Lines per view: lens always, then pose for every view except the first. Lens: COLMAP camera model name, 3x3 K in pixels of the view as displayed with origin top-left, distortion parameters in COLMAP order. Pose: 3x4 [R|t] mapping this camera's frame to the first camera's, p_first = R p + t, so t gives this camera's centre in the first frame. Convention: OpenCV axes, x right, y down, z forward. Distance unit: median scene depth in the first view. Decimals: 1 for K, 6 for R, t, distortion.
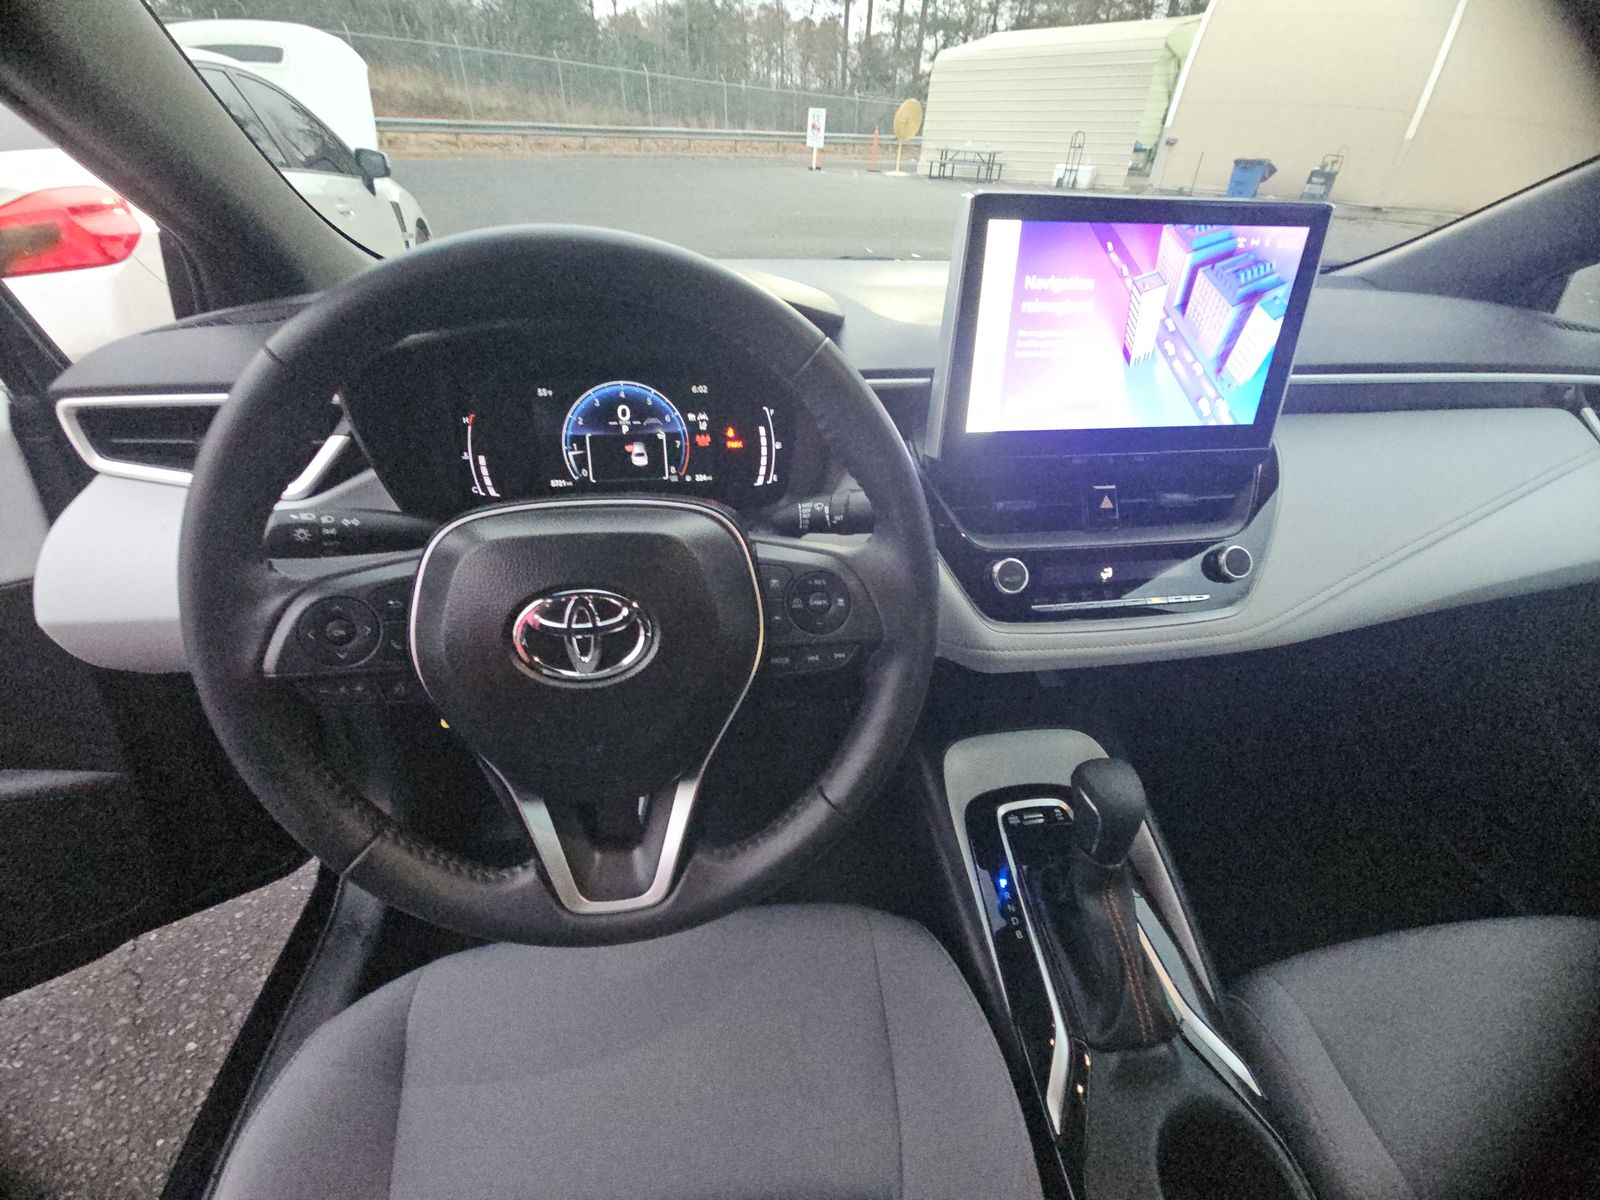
lens RADIAL K [[648.8, 0, 797.7], [0, 648.8, 596.5], [0, 0, 1]] dist [0.013032, -0.005711]
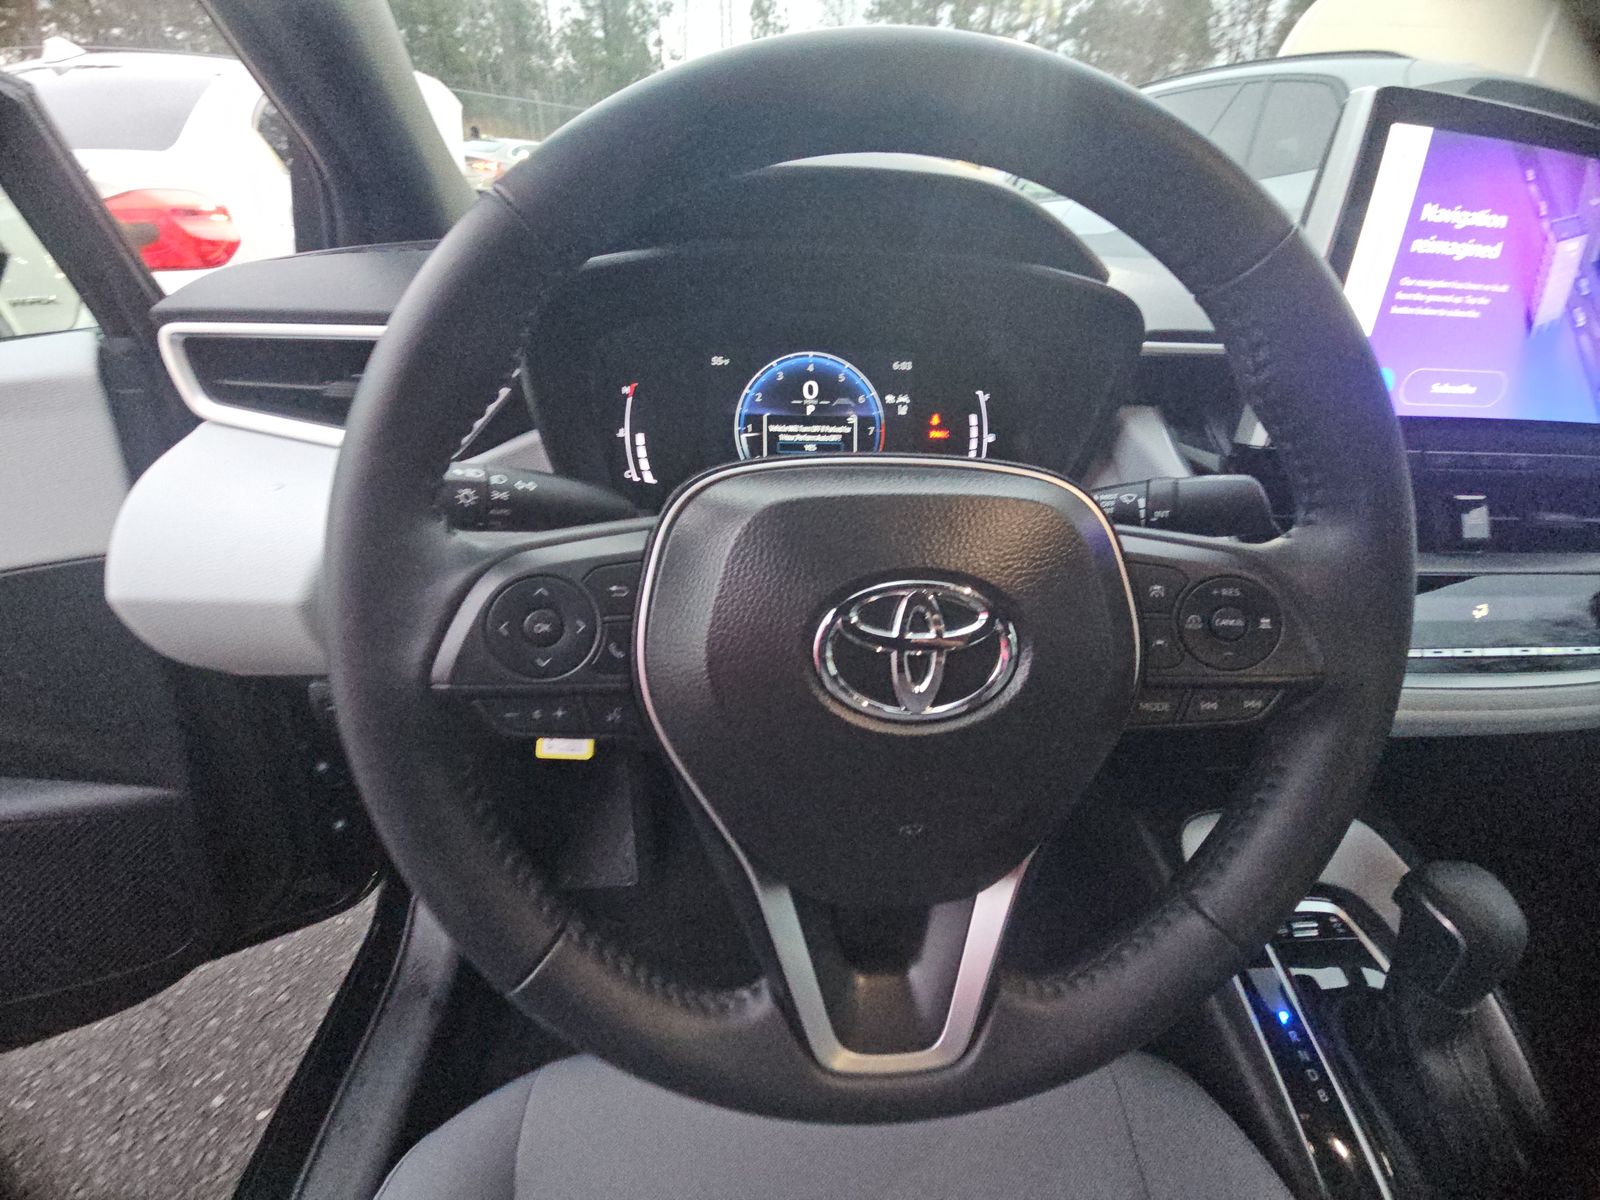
lens RADIAL K [[648.8, 0, 806.6], [0, 648.8, 599.3], [0, 0, 1]] dist [0.013032, -0.005711]
pose [[0.997919, 0.050561, -0.040020, -0.228902], [-0.052632, 0.997232, -0.052513, 0.026547], [0.037254, 0.054510, 0.997818, 0.192569]]
